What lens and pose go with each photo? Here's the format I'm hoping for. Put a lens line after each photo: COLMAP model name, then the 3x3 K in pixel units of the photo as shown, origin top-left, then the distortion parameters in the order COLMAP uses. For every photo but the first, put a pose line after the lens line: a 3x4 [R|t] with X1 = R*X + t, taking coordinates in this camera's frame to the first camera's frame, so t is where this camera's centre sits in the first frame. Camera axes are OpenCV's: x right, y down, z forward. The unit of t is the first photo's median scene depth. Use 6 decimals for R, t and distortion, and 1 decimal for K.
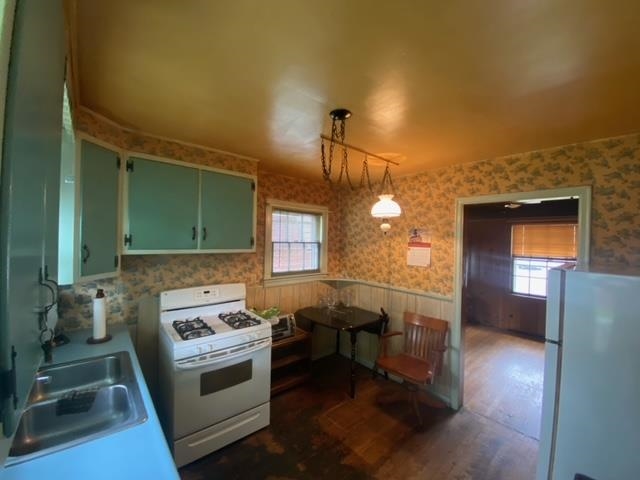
lens RADIAL K [[261.9, 0, 320.0], [0, 261.9, 240.0], [0, 0, 1]] dist [-0.026263, -0.000060]
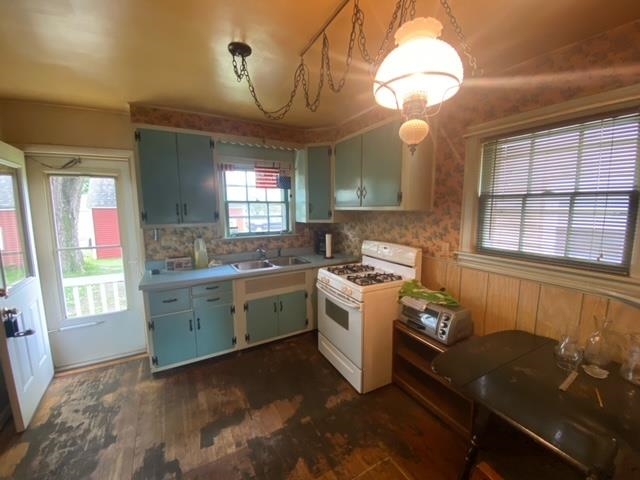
lens RADIAL K [[264.1, 0, 320.0], [0, 264.1, 240.0], [0, 0, 1]] dist [-0.000416, -0.000120]
pose [[-0.223609, 0.100703, -0.969463, 0.652022], [-0.005835, 0.994492, 0.104649, 0.056115], [0.974662, 0.029057, -0.221789, 0.968414]]
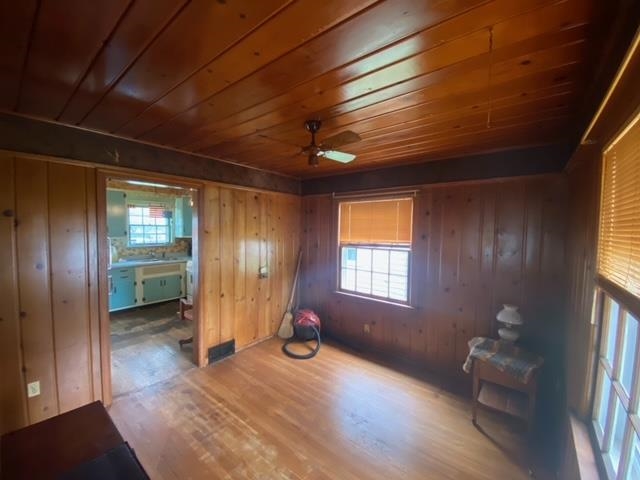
lens RADIAL K [[264.1, 0, 320.0], [0, 264.1, 240.0], [0, 0, 1]] dist [-0.000416, -0.000120]
pose [[0.165647, 0.031286, -0.985689, 1.979135], [-0.022365, 0.999359, 0.027961, 0.035150], [0.985932, 0.017413, 0.166240, 1.459022]]
